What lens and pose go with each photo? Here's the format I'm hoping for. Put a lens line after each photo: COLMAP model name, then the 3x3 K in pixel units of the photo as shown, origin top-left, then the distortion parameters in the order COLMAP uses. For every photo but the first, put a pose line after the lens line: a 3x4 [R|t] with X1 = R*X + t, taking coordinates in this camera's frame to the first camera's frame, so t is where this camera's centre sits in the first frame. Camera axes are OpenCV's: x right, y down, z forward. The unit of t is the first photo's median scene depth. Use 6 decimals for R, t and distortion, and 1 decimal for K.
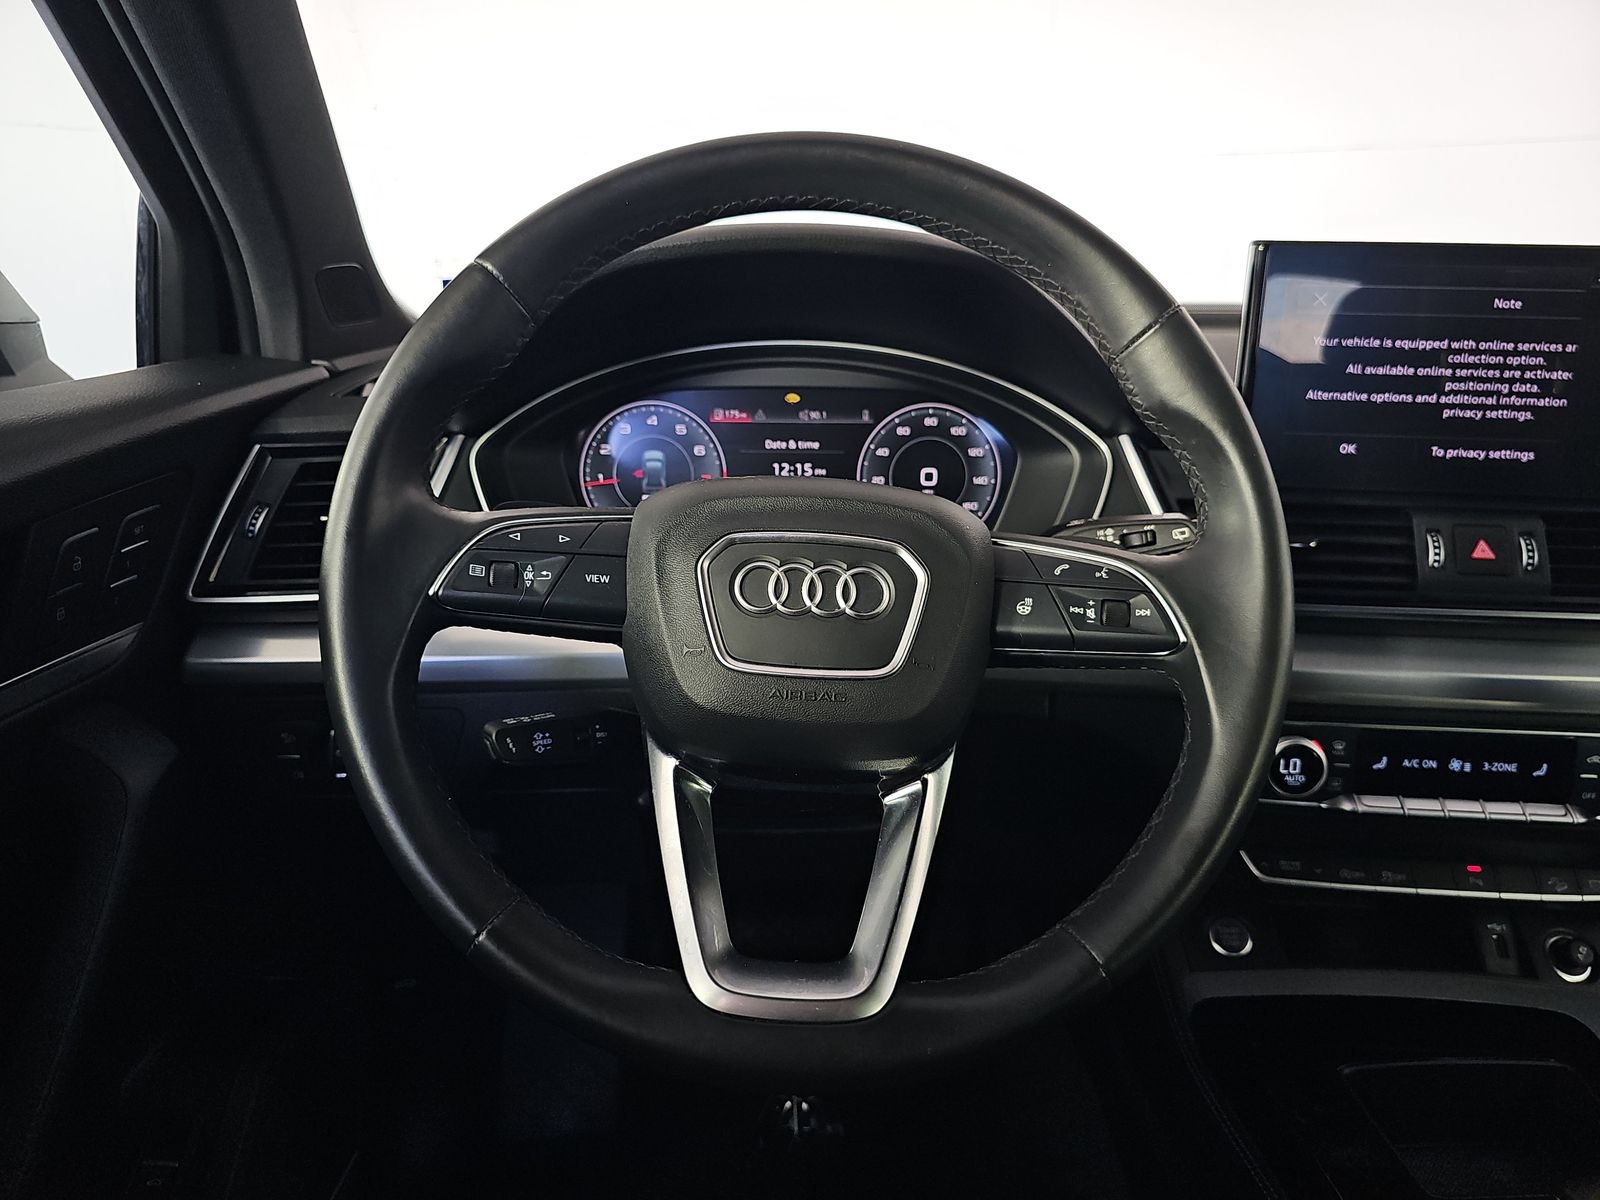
lens RADIAL K [[1081.3, 0, 807.7], [0, 1081.3, 604.6], [0, 0, 1]] dist [0.023476, -0.034050]
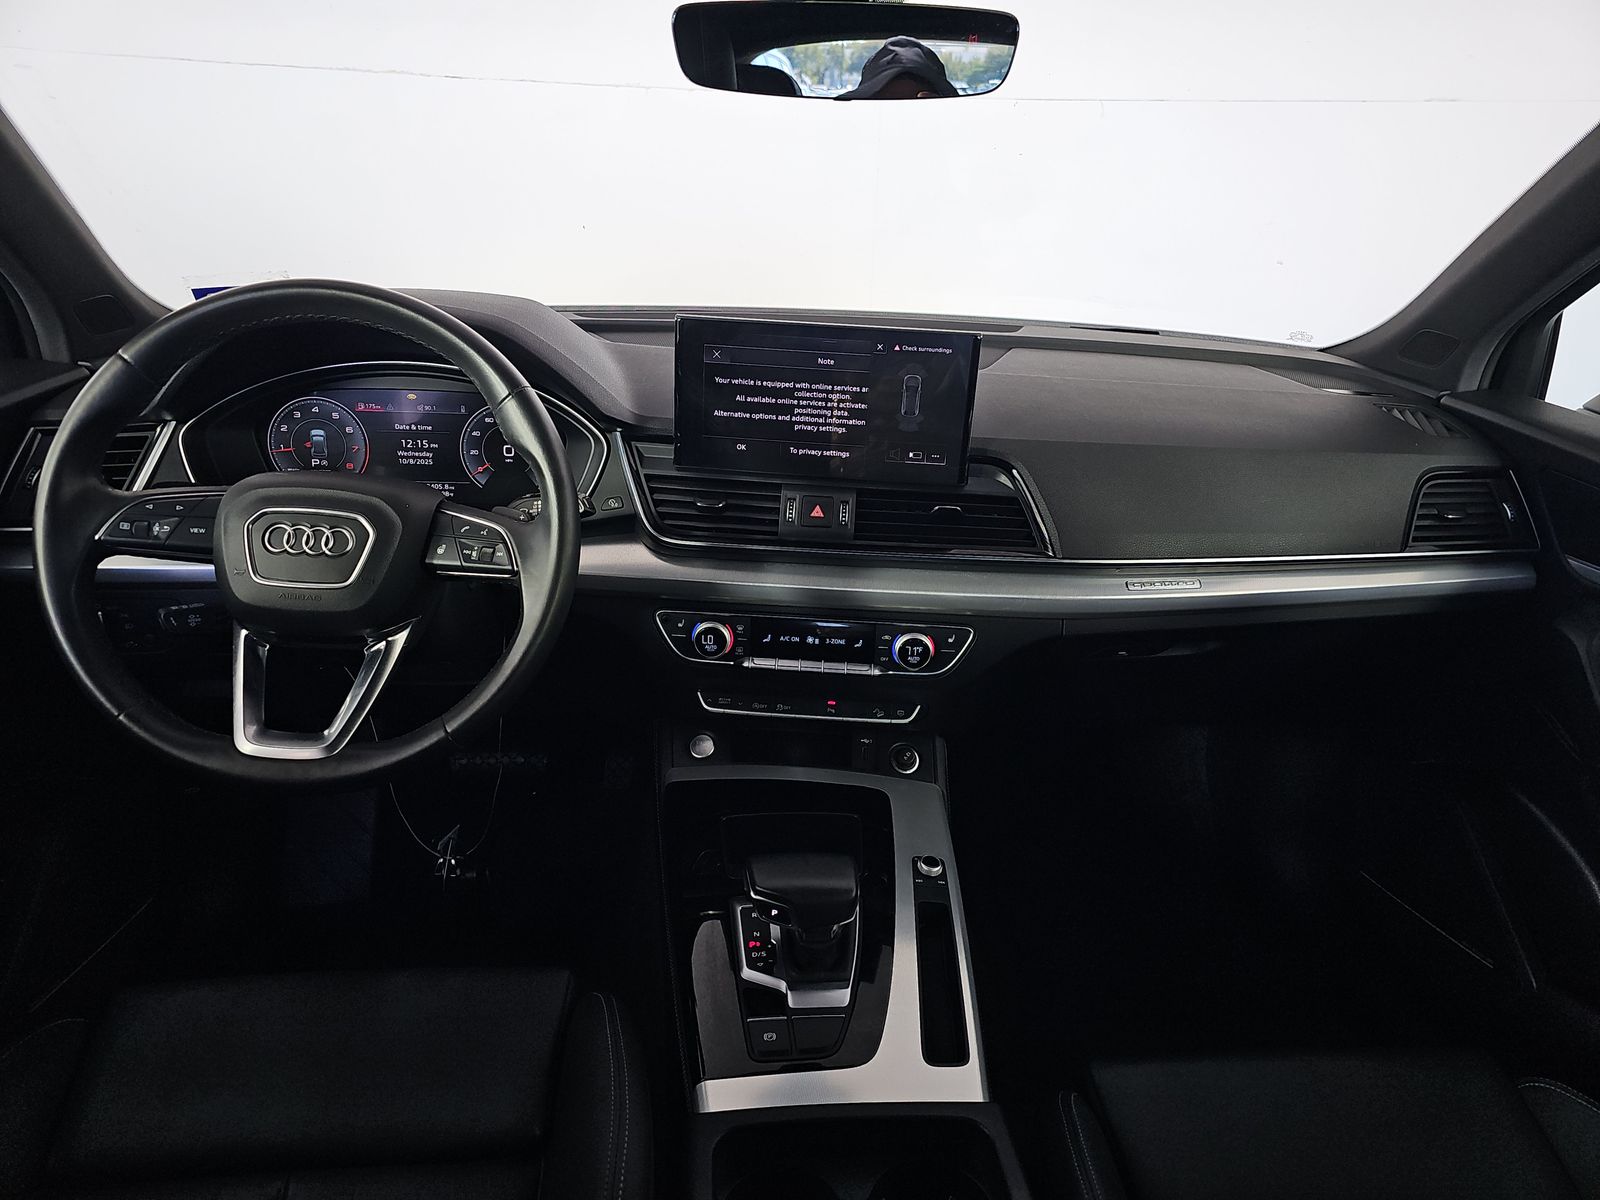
lens RADIAL K [[1081.3, 0, 851.6], [0, 1081.3, 601.2], [0, 0, 1]] dist [0.023476, -0.034050]
pose [[0.996753, 0.011376, 0.079717, 0.543183], [-0.019130, 0.995081, 0.097197, -0.074621], [-0.078219, -0.098406, 0.992068, -0.652537]]
